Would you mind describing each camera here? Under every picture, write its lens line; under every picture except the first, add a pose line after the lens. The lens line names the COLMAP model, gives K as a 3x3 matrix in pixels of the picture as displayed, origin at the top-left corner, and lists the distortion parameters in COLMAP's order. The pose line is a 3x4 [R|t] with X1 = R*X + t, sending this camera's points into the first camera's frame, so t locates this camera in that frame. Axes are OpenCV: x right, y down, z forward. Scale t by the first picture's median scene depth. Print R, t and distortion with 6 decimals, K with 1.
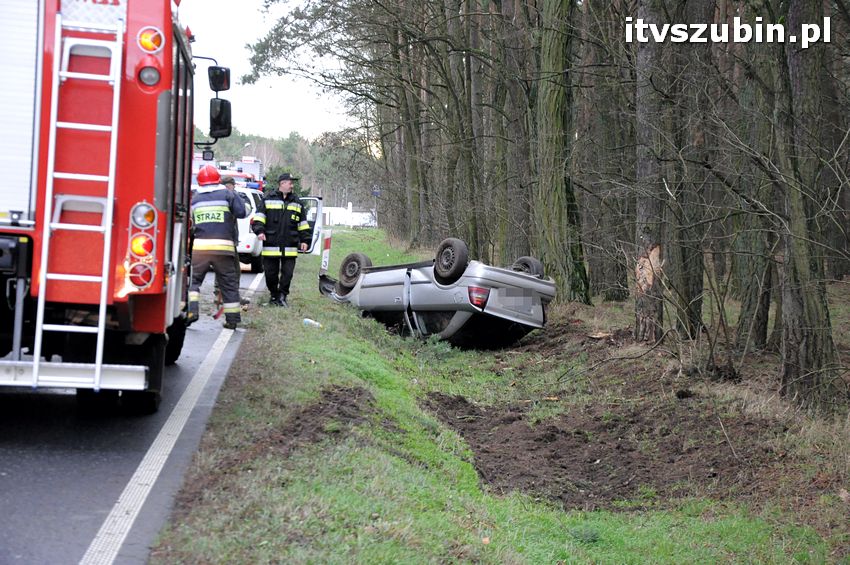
lens RADIAL K [[1819.0, 0, 422.4], [0, 1819.0, 283.6], [0, 0, 1]] dist [0.413085, 0.000000]
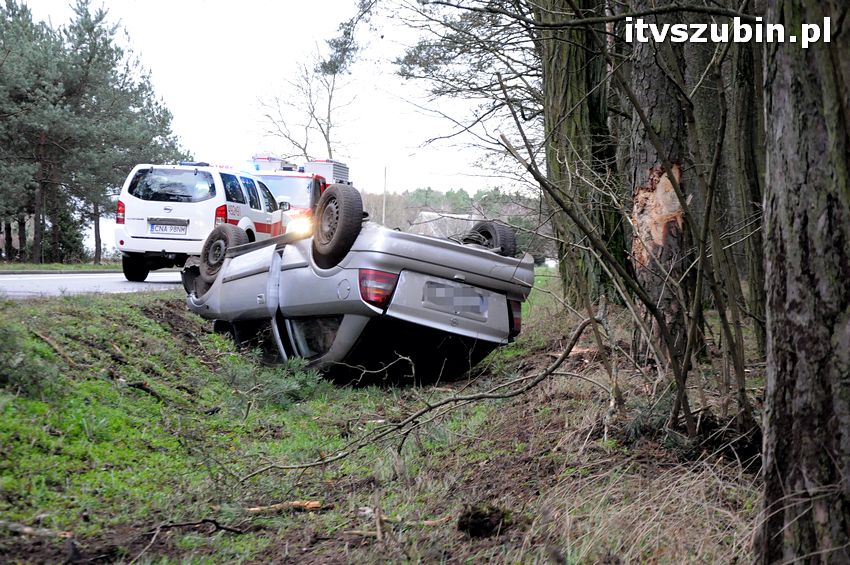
lens RADIAL K [[1823.9, 0, 389.8], [0, 1823.9, 272.5], [0, 0, 1]] dist [0.577875, 0.000000]
pose [[0.990816, -0.015865, -0.134282, 0.105185], [0.011816, 0.999453, -0.030900, 0.019250], [0.134698, 0.029030, 0.990461, 0.448297]]
